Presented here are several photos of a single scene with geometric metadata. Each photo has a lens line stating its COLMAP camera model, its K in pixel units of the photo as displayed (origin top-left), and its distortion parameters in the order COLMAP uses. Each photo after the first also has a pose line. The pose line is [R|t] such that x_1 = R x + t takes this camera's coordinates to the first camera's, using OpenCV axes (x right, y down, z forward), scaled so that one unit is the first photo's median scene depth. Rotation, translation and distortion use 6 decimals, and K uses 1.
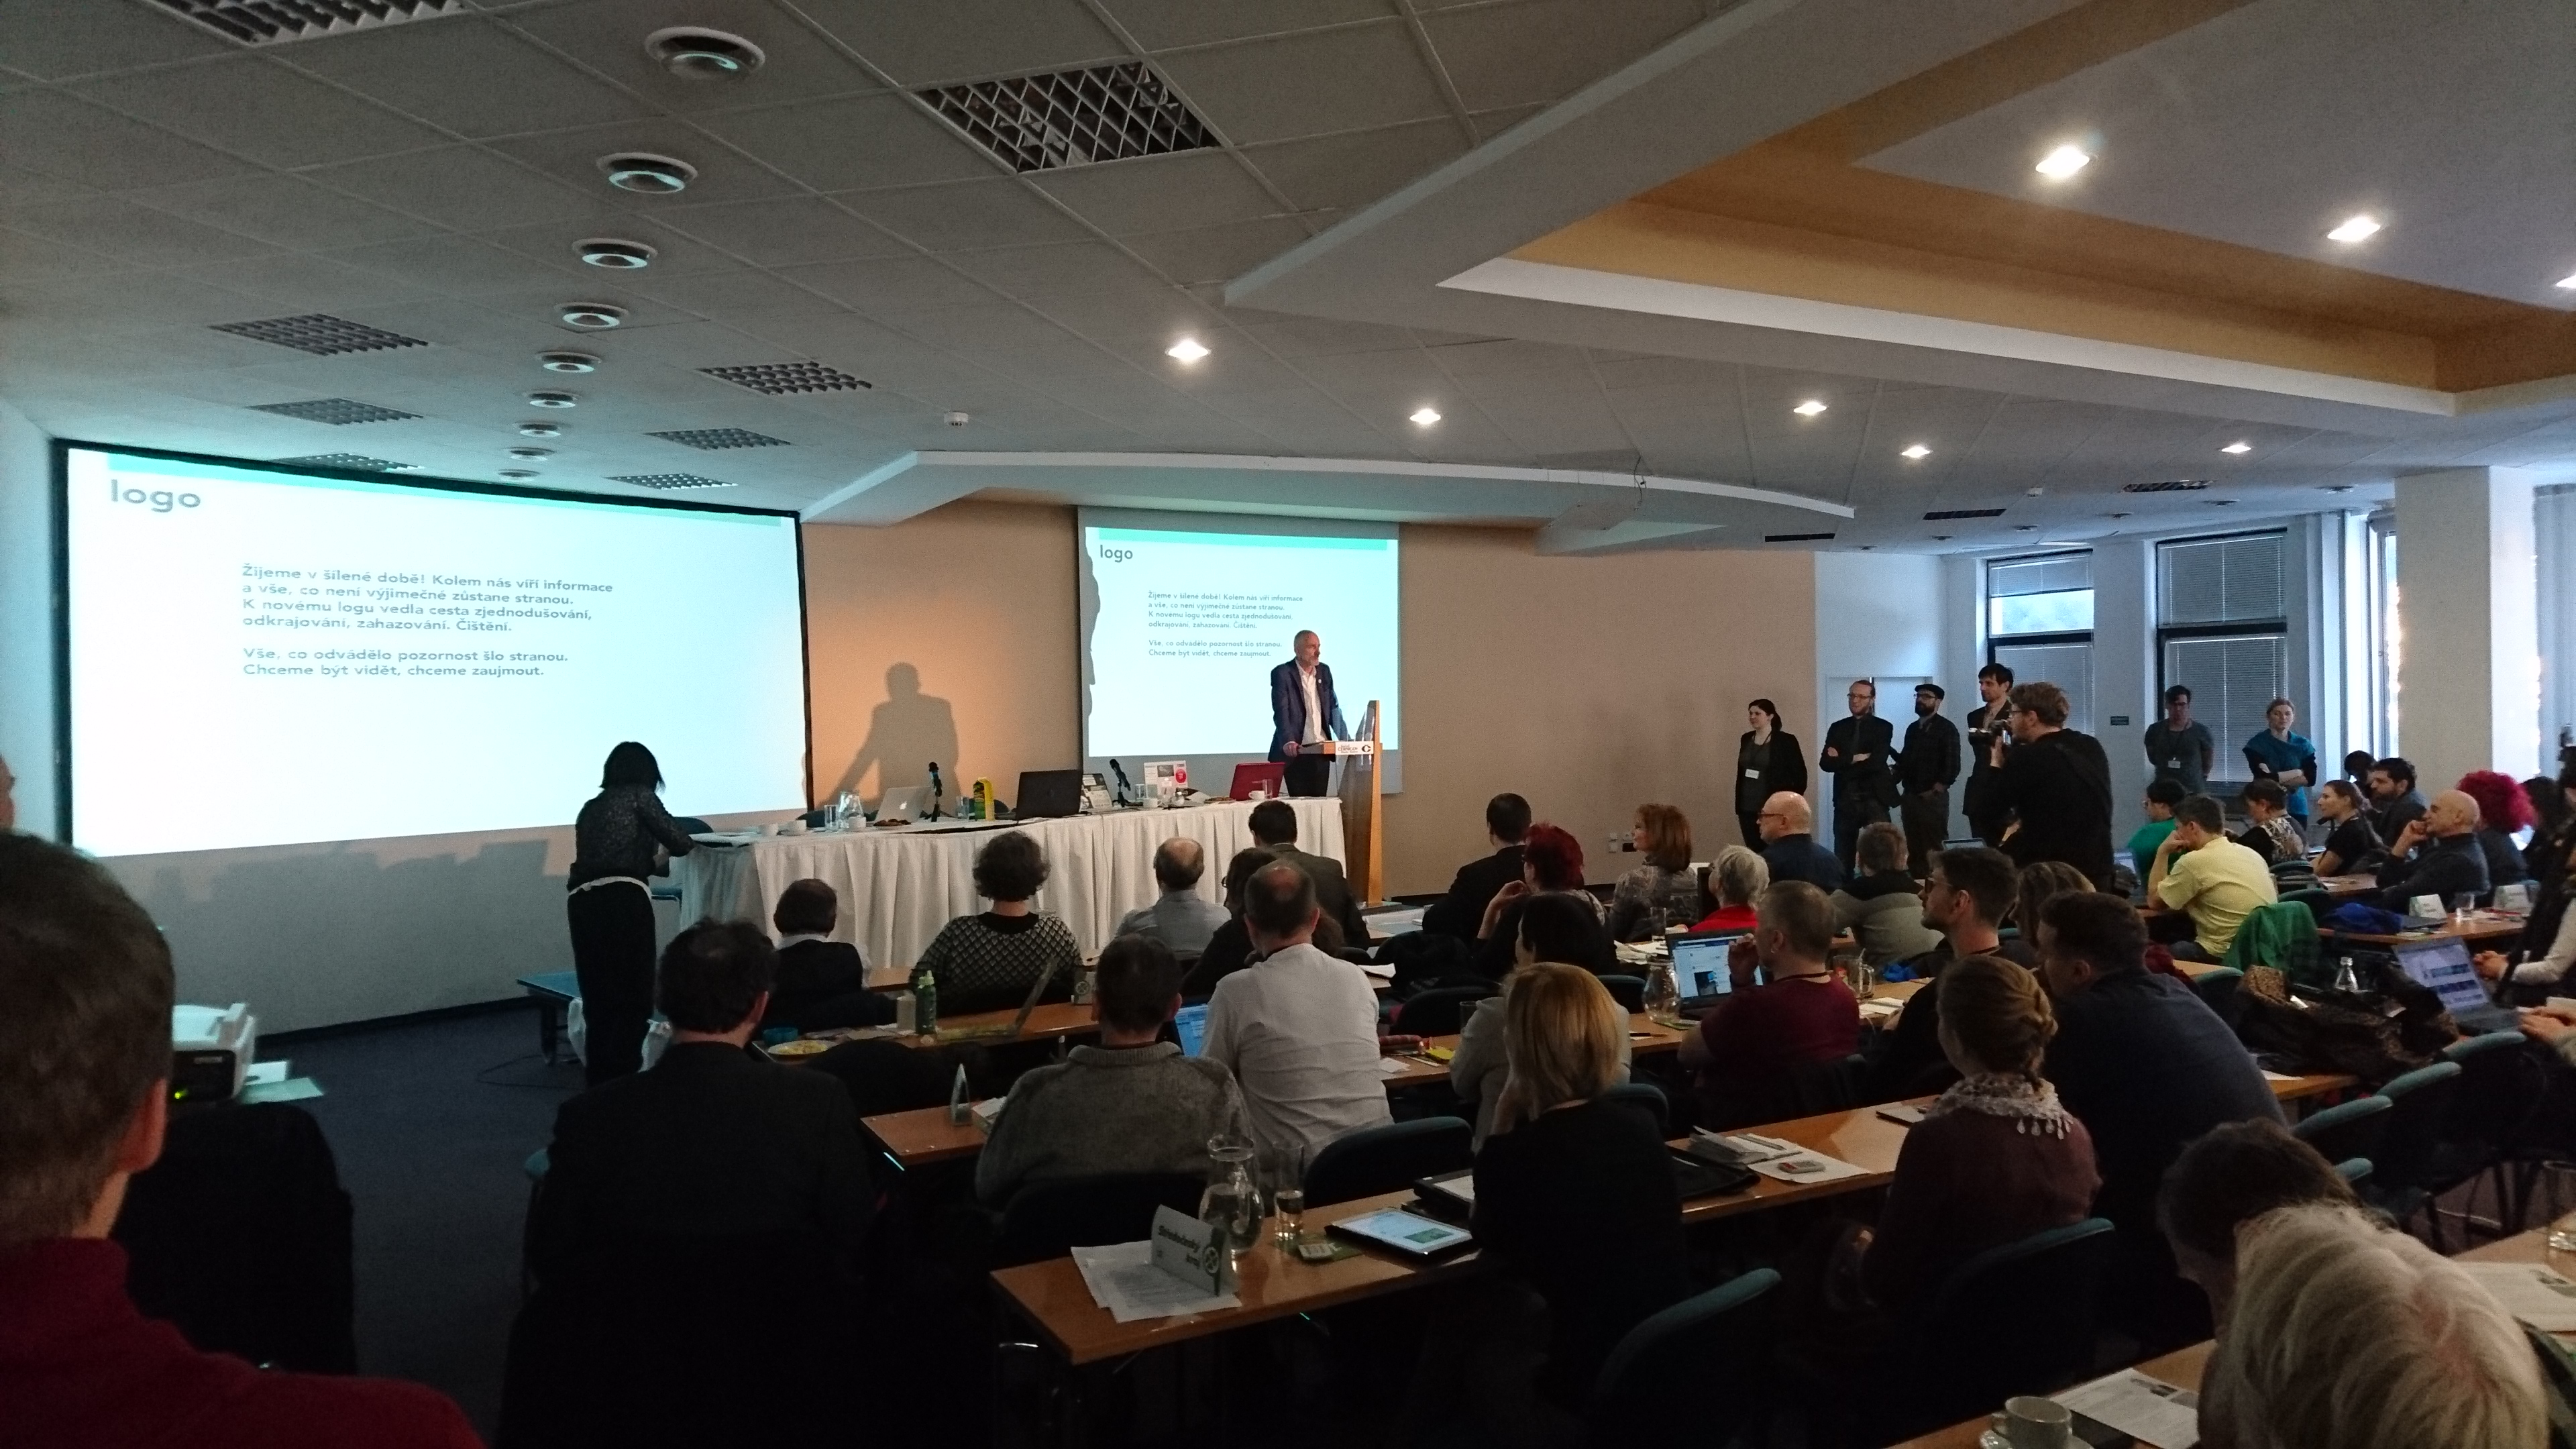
lens RADIAL K [[1615.5, 0, 1294.5], [0, 1615.5, 721.4], [0, 0, 1]] dist [0.053450, -0.018897]
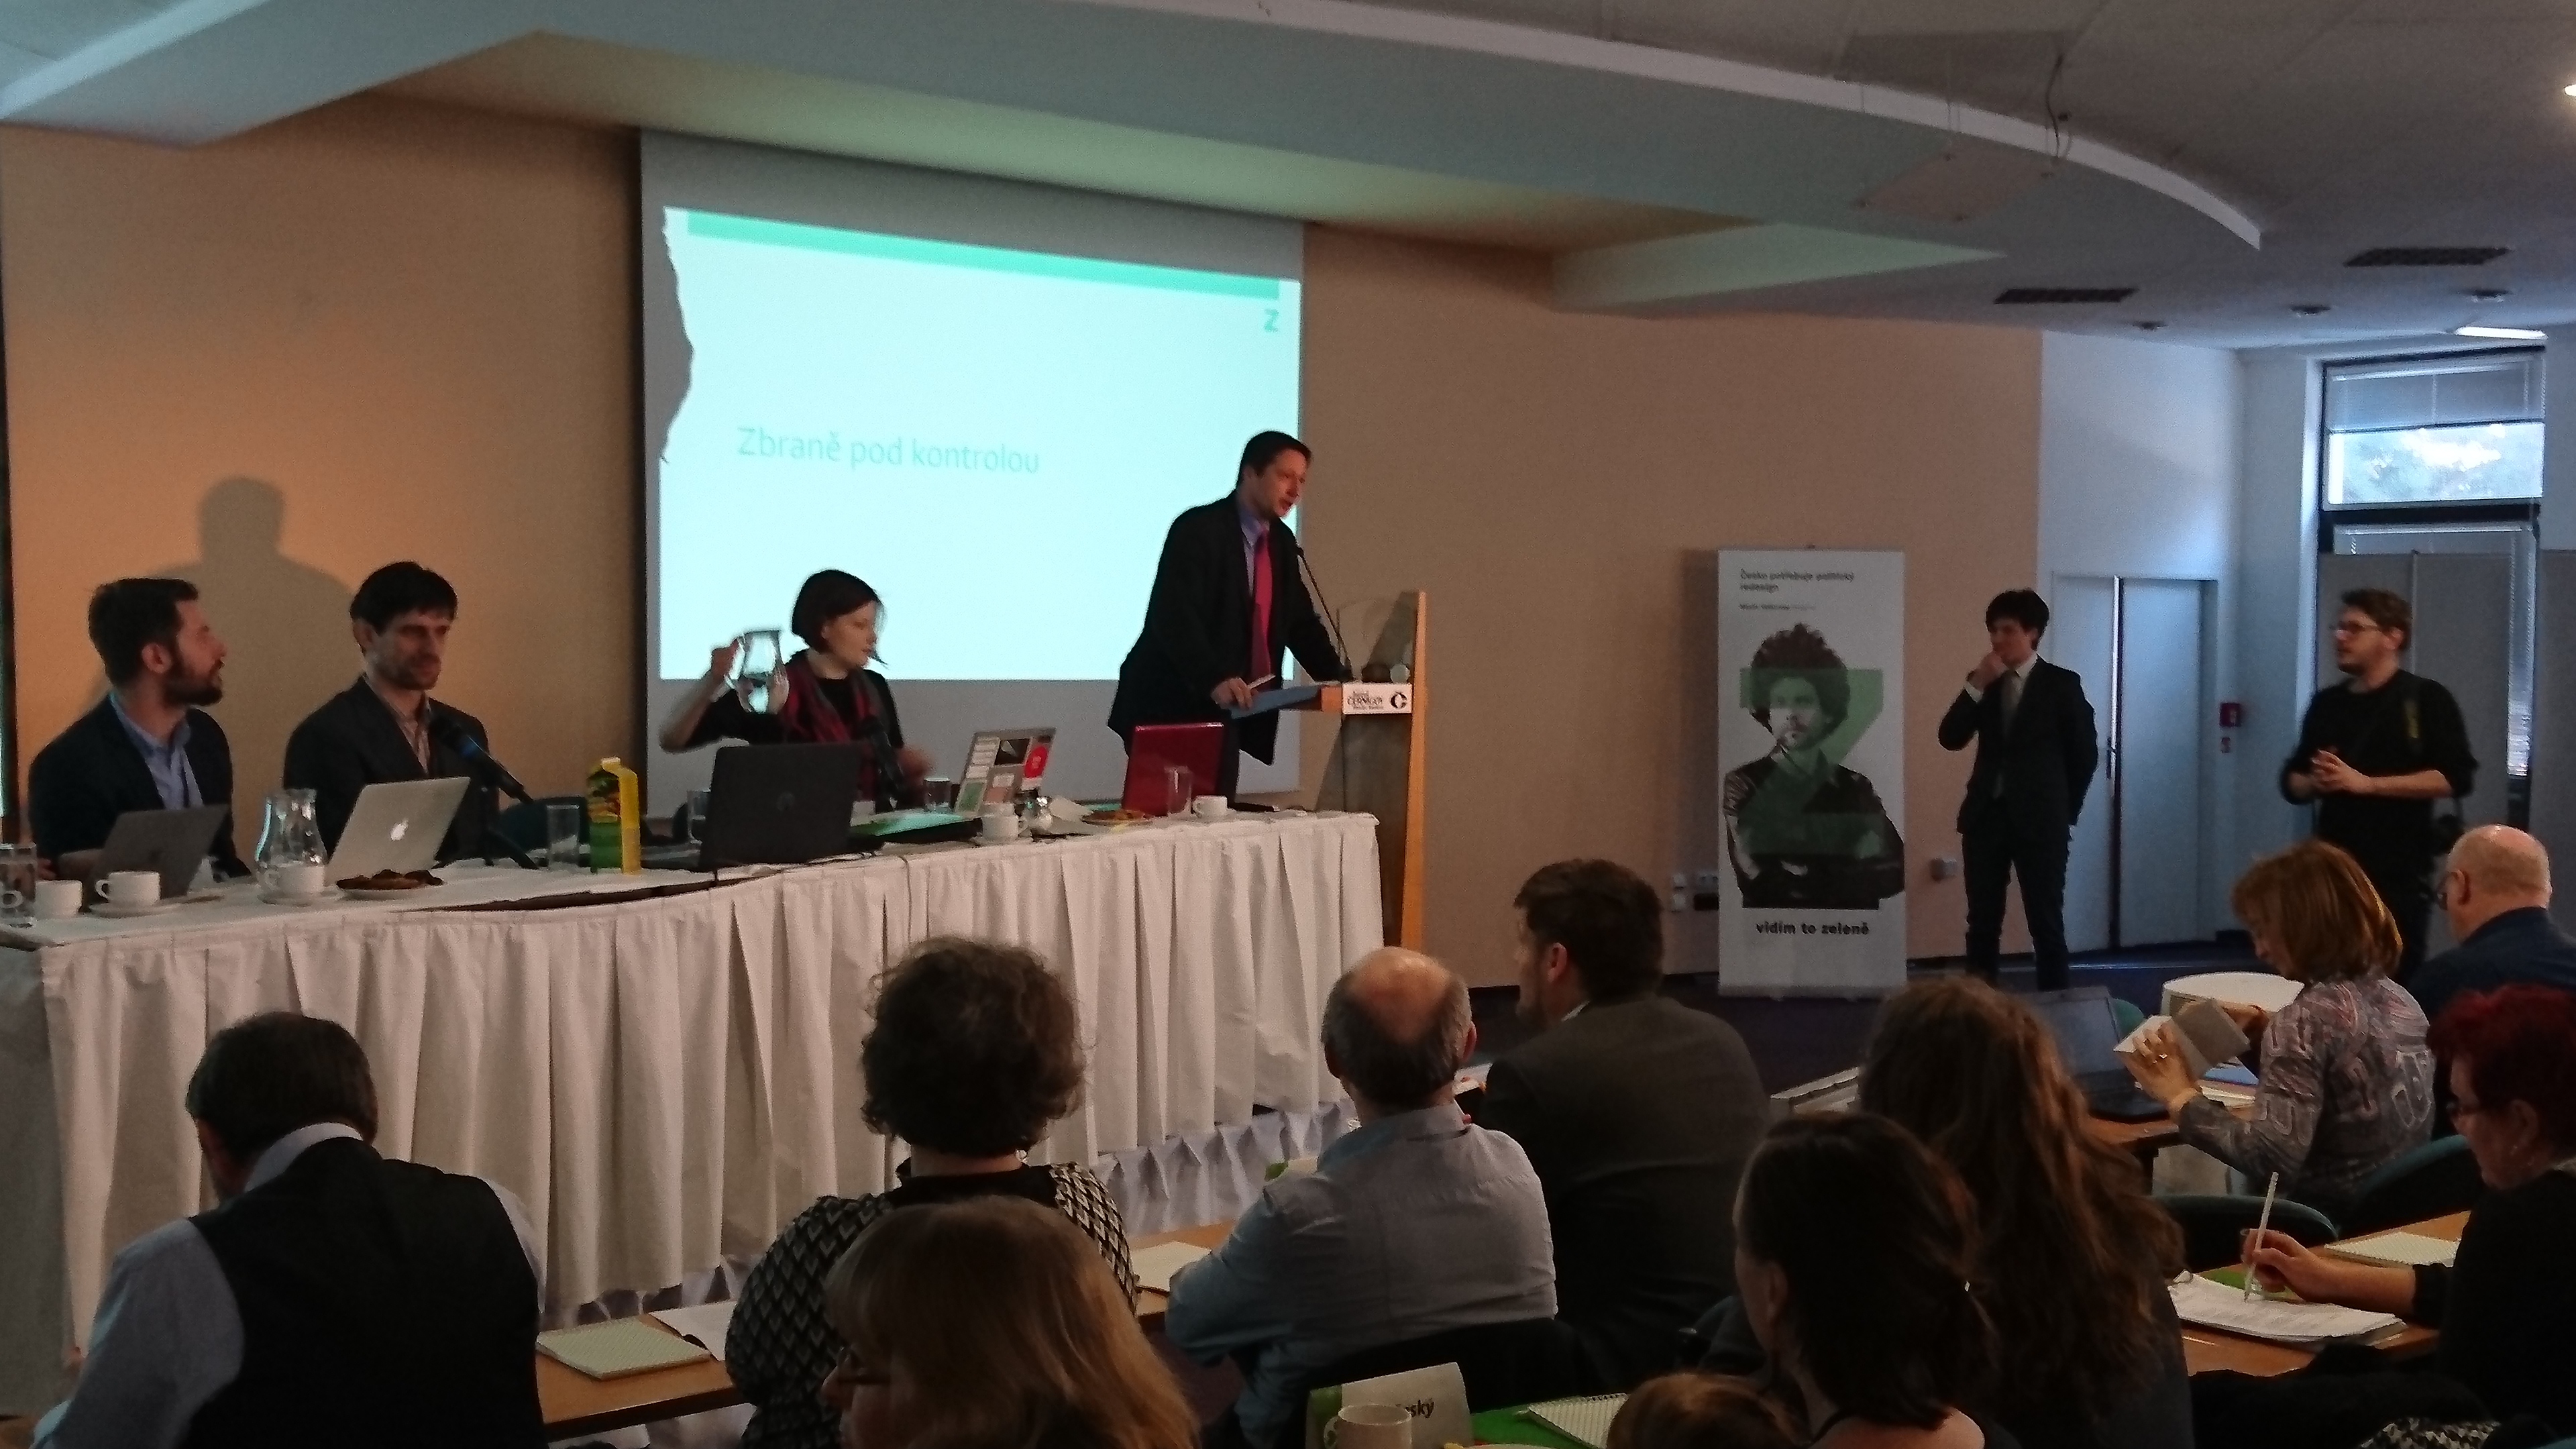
lens RADIAL K [[2817.7, 0, 1302.4], [0, 2817.7, 734.7], [0, 0, 1]] dist [0.076848, 0.000000]
pose [[0.980344, 0.016538, 0.196599, -0.105573], [-0.022762, 0.999307, 0.029443, 0.003211], [-0.195976, -0.033339, 0.980042, 0.196772]]
